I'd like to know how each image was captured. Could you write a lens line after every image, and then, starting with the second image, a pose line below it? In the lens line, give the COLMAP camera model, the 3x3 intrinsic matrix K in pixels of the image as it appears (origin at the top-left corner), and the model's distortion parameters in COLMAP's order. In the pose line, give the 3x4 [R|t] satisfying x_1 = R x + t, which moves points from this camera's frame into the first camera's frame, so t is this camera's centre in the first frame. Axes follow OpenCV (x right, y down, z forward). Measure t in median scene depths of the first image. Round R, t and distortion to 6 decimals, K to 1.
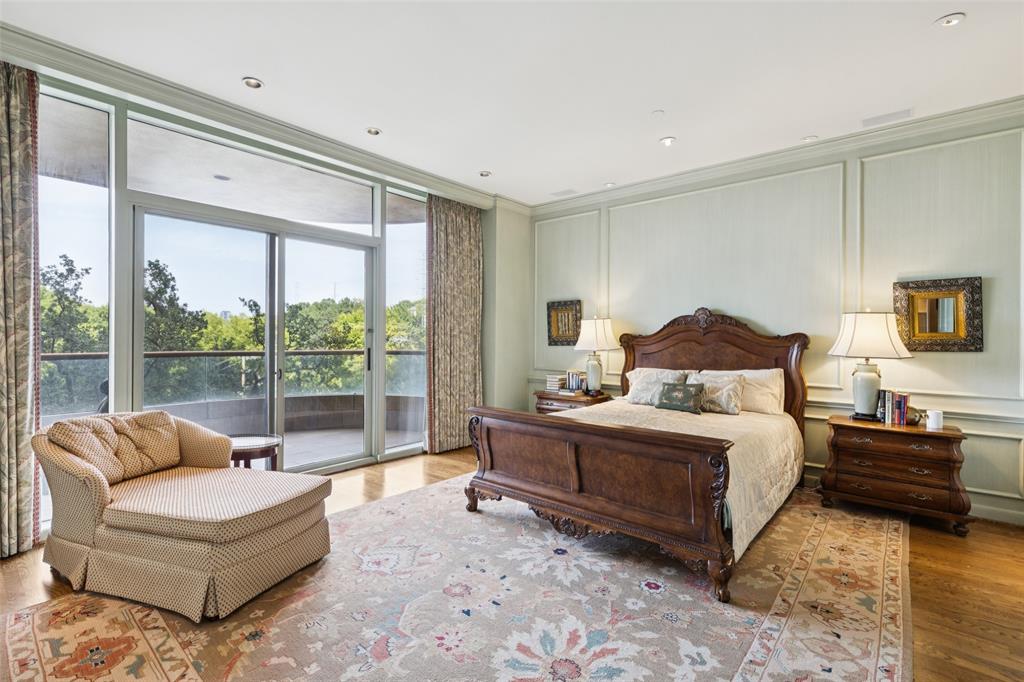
lens RADIAL K [[465.5, 0, 514.5], [0, 465.5, 340.7], [0, 0, 1]] dist [0.010495, -0.000009]
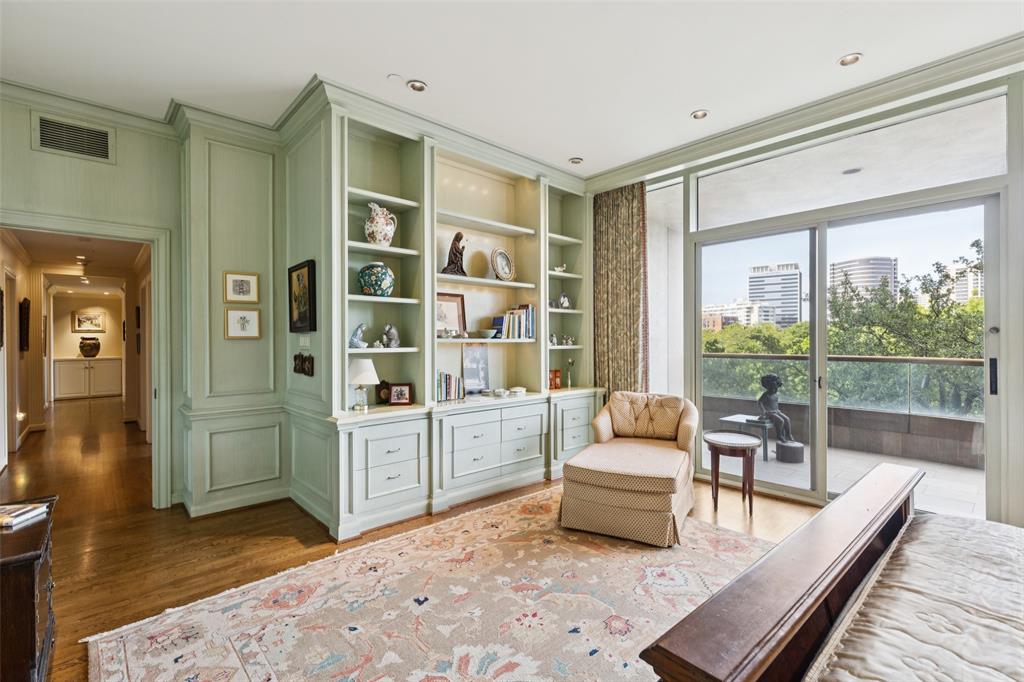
lens RADIAL K [[465.5, 0, 515.7], [0, 465.5, 340.2], [0, 0, 1]] dist [0.010495, -0.000009]
pose [[-0.127952, -0.006121, -0.991761, 0.689339], [-0.006243, 0.999966, -0.005366, -0.000866], [0.991761, 0.005505, -0.127986, 0.804037]]
